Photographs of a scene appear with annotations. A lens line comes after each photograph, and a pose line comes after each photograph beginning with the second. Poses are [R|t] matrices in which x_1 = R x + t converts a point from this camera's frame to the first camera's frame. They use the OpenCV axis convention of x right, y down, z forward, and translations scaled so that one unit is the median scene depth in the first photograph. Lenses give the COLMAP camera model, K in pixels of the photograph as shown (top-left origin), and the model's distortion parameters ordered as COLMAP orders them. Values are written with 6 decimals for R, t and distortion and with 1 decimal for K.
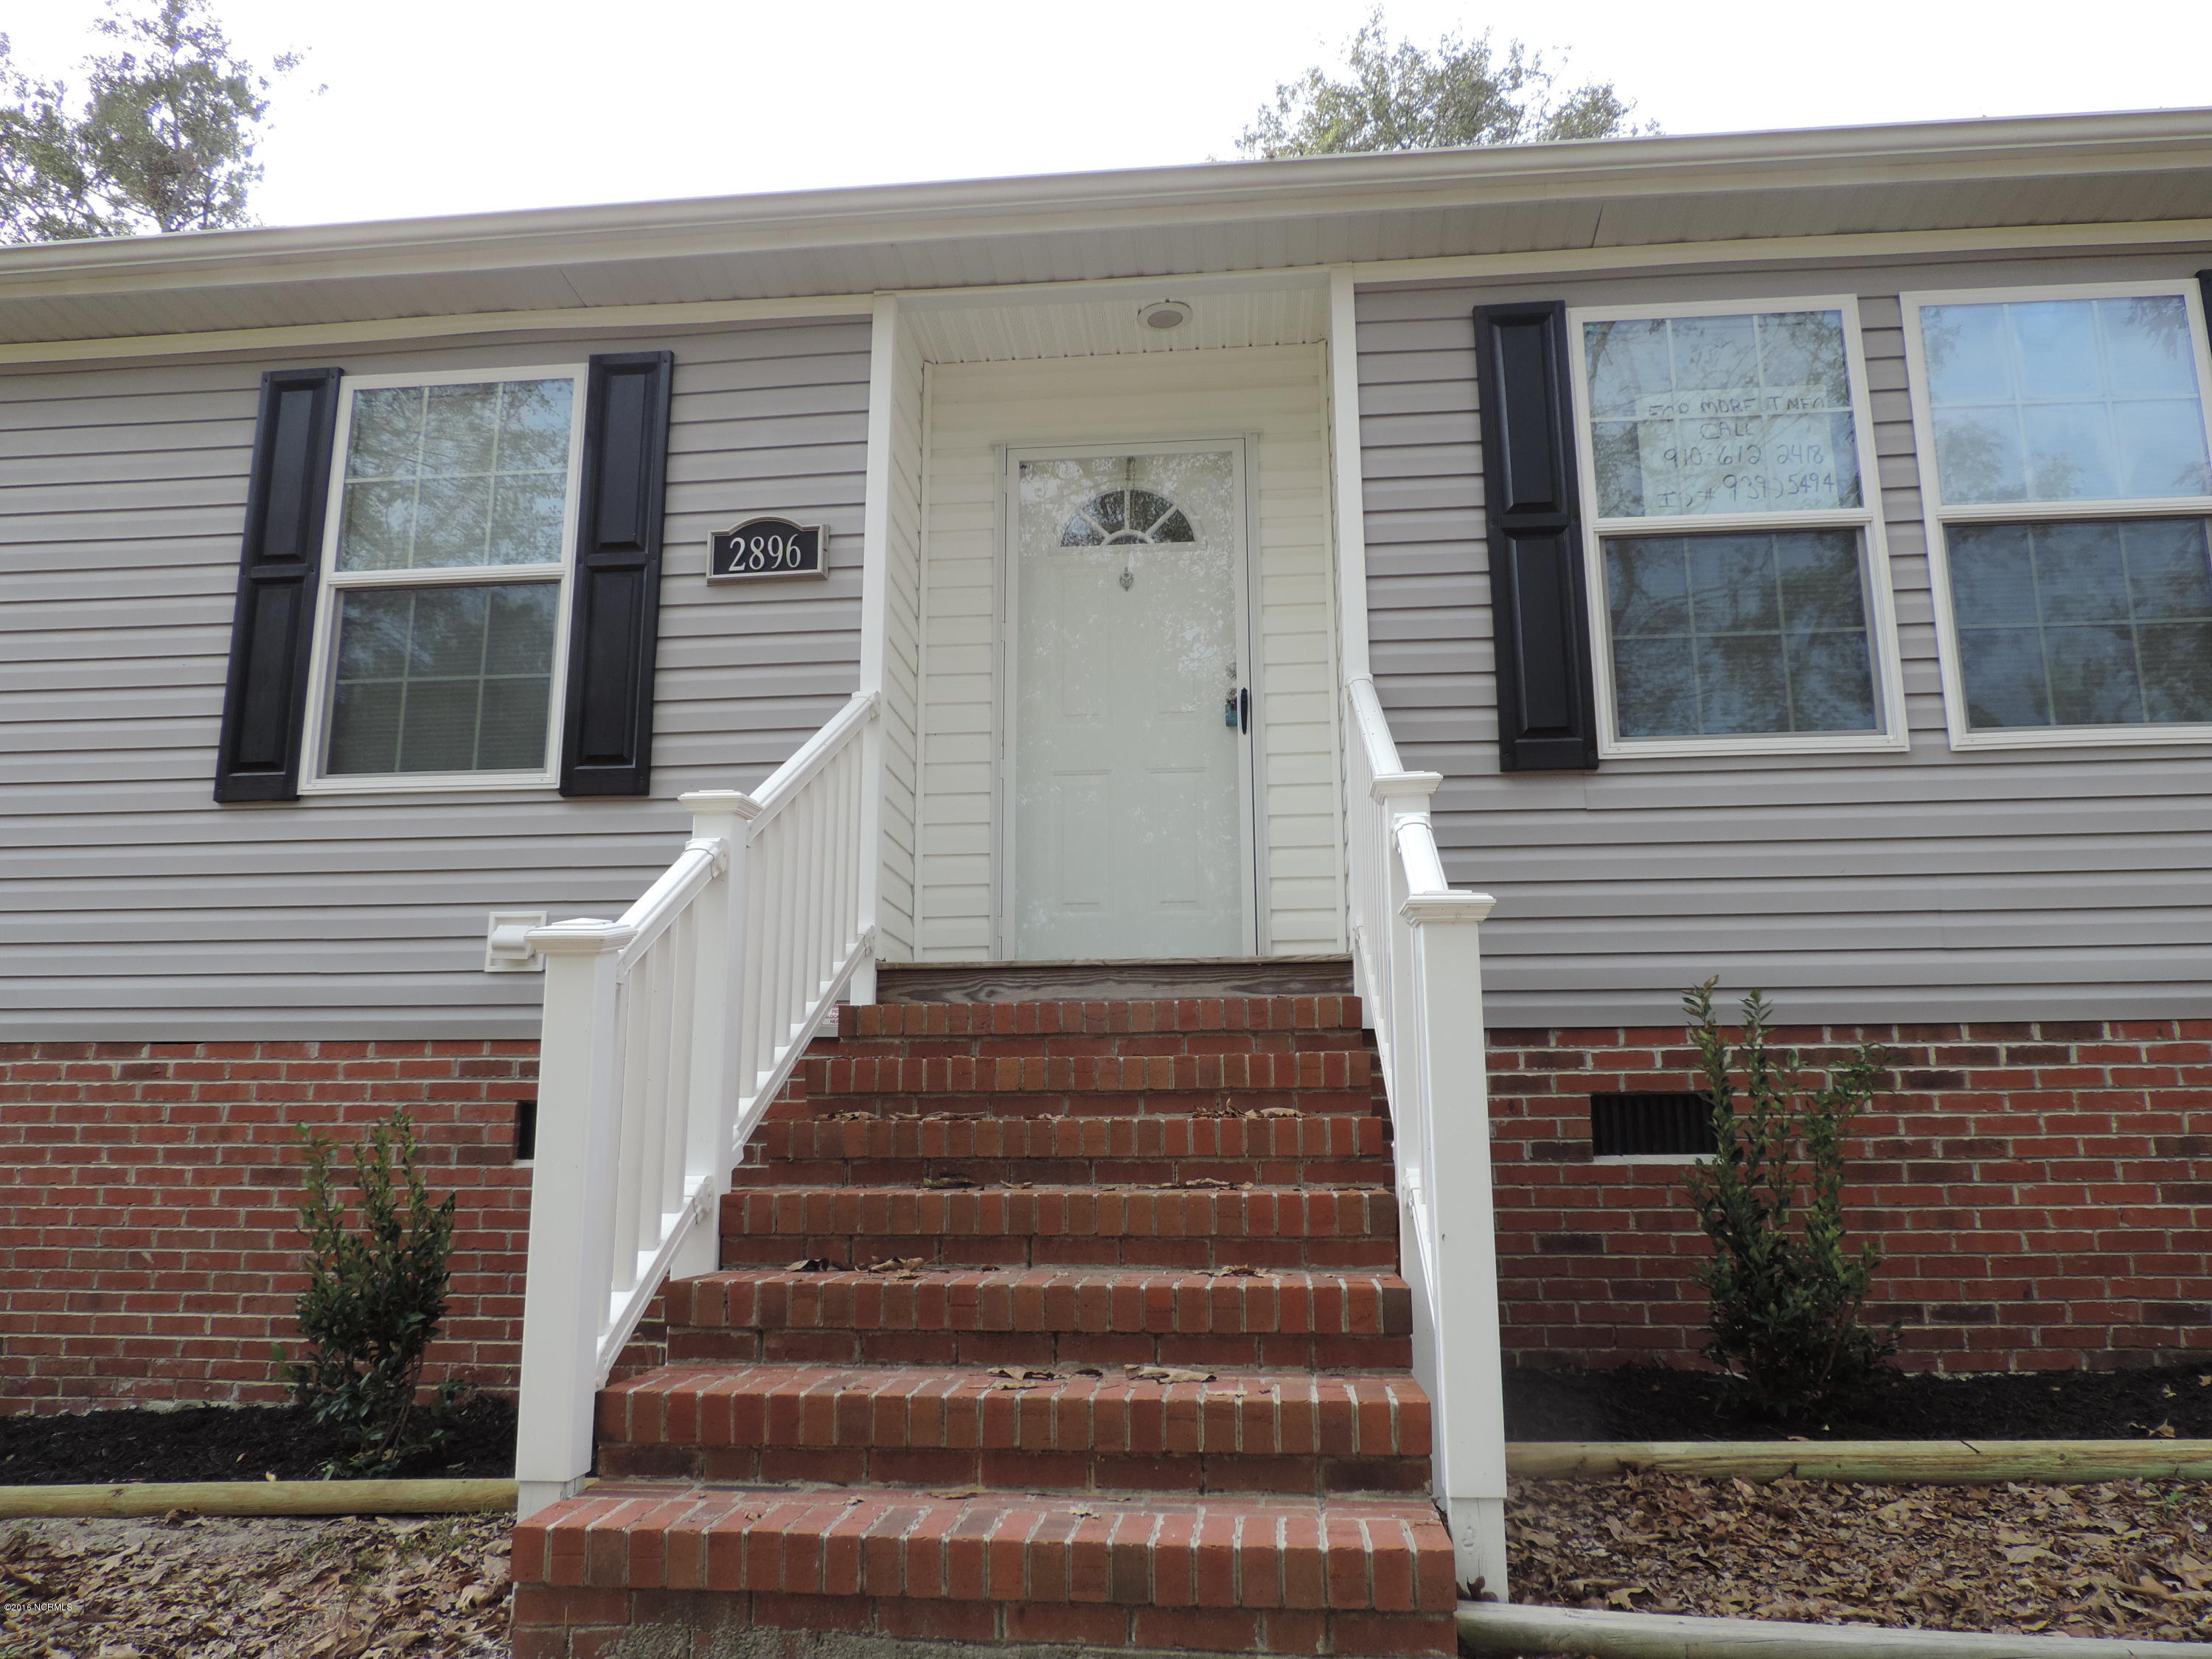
lens RADIAL K [[1566.1, 0, 1119.5], [0, 1566.1, 820.5], [0, 0, 1]] dist [-0.024310, 0.000240]
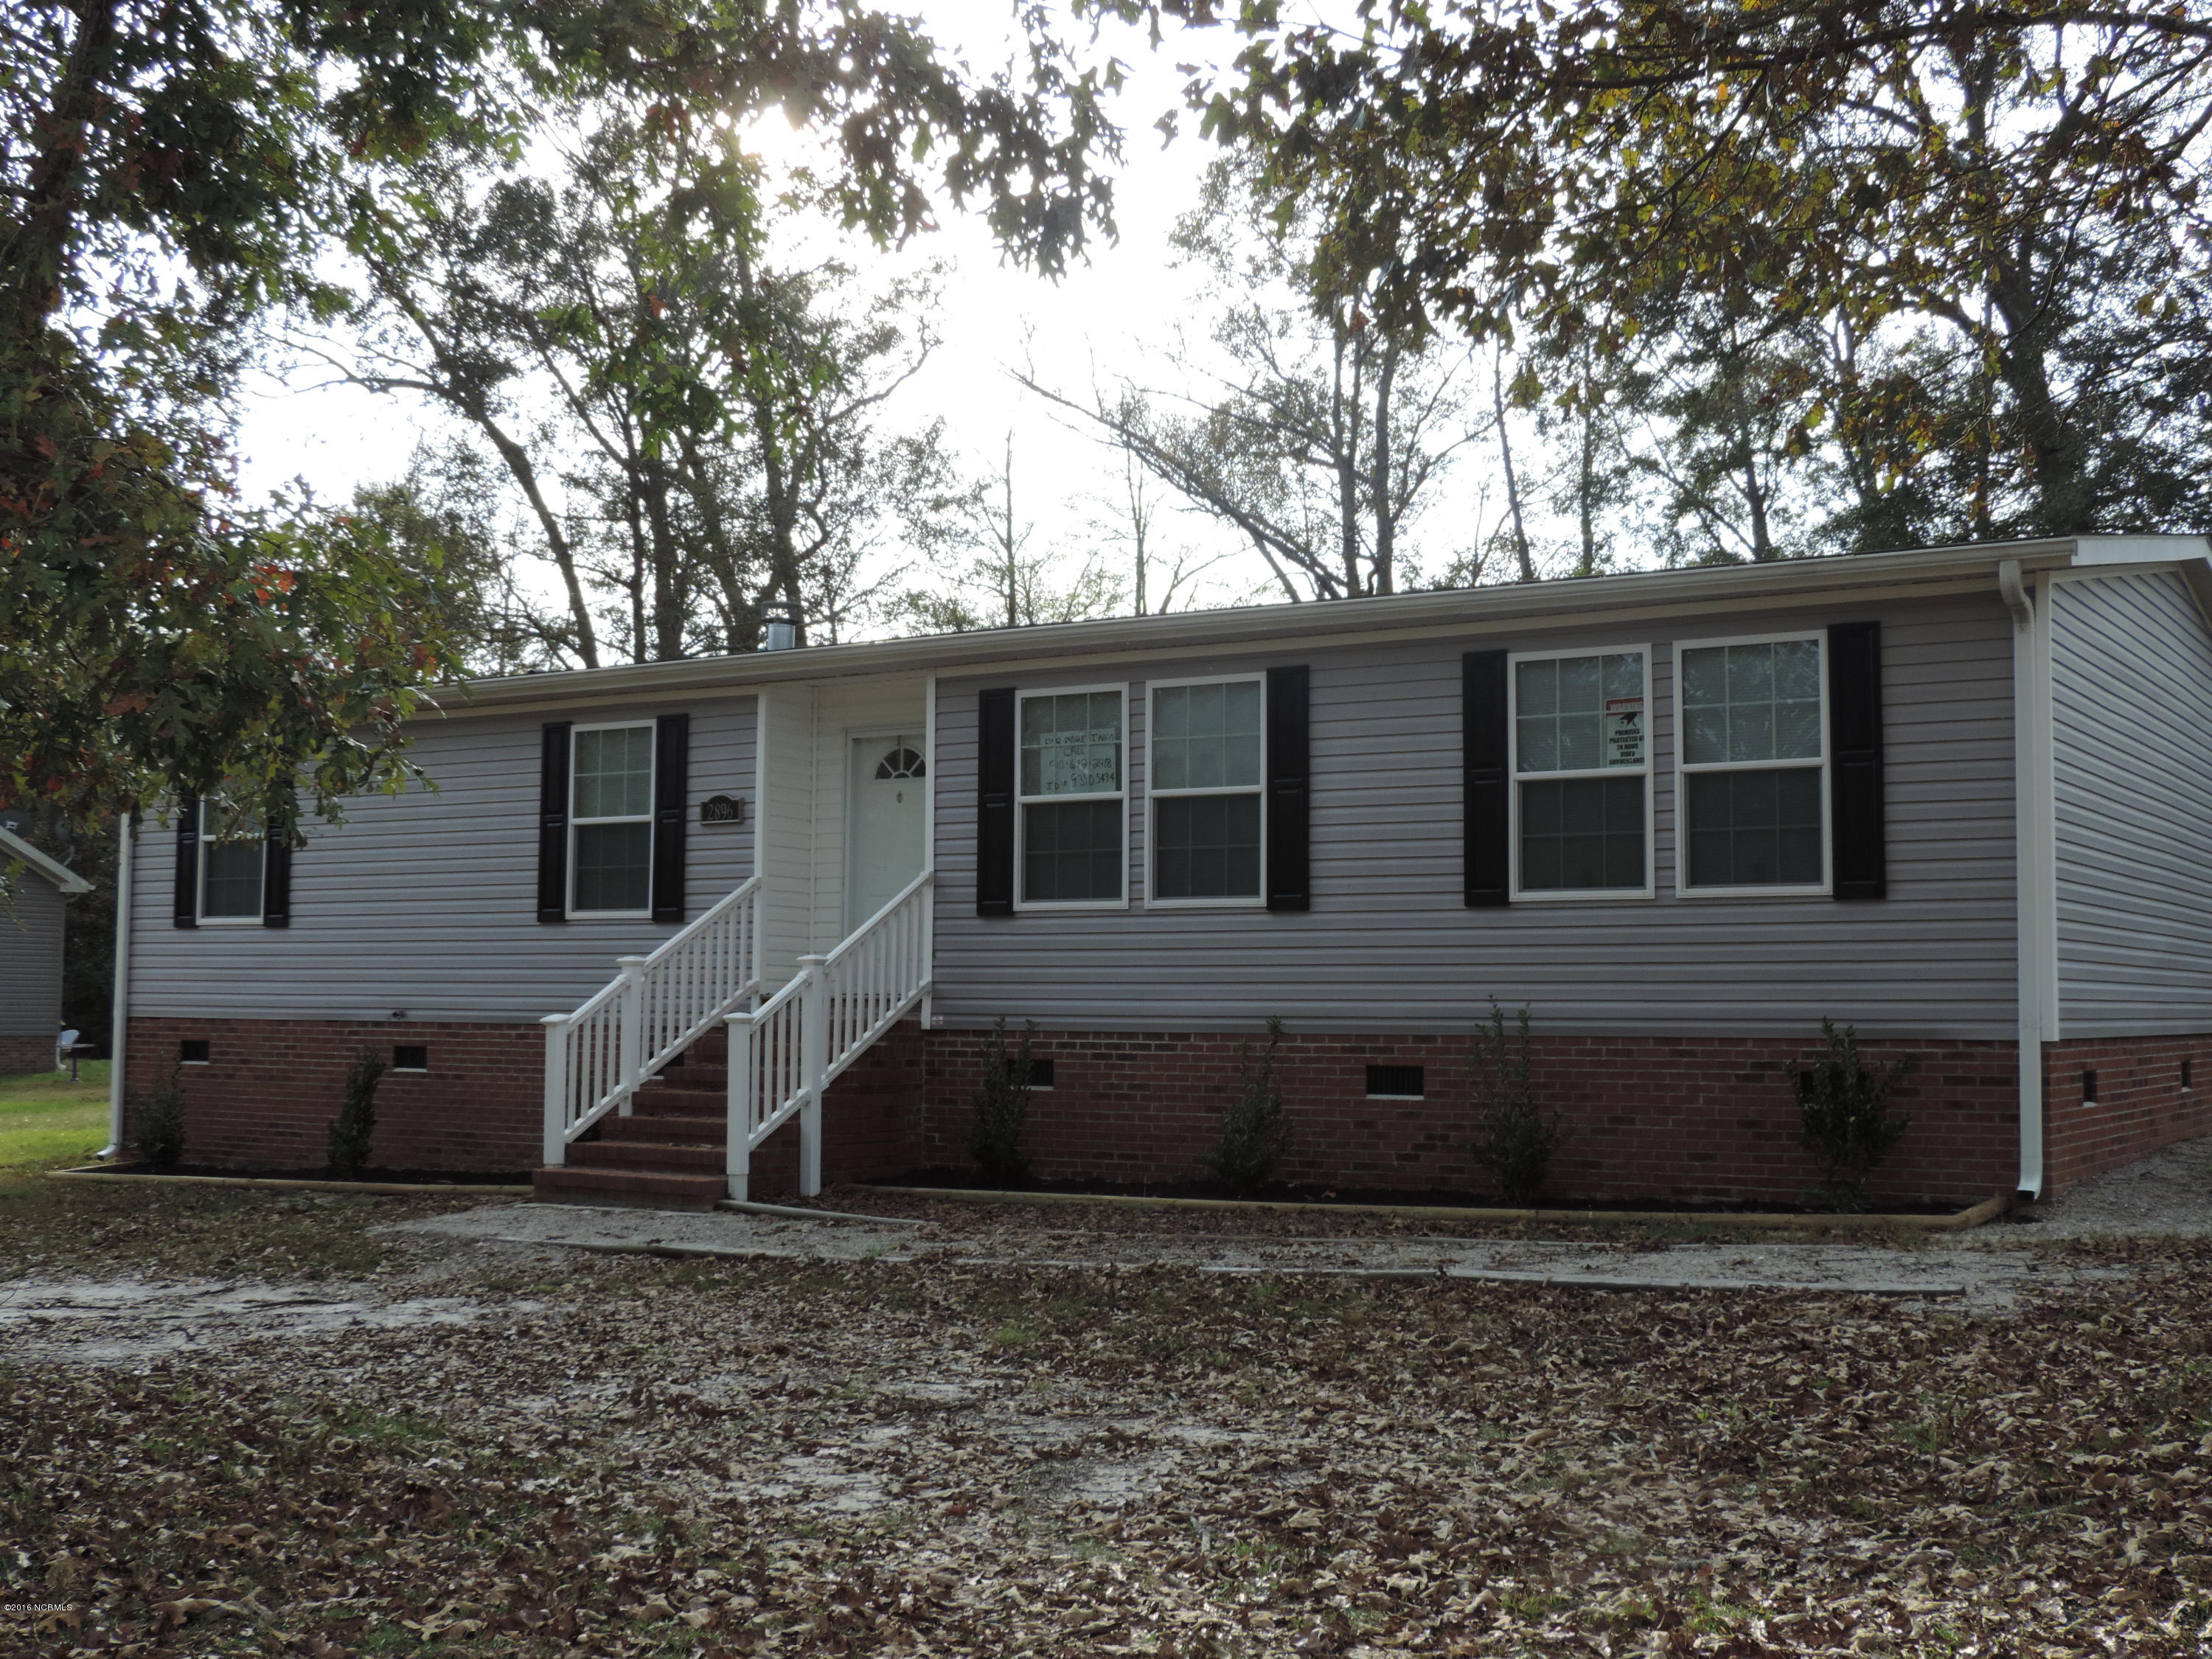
lens RADIAL K [[2581.7, 0, 1093.9], [0, 2581.7, 827.3], [0, 0, 1]] dist [-0.053738, 0.000000]
pose [[0.885517, -0.021479, -0.464111, 1.982272], [0.071566, 0.993315, 0.090575, -0.450613], [0.459062, -0.113420, 0.881134, -2.029947]]
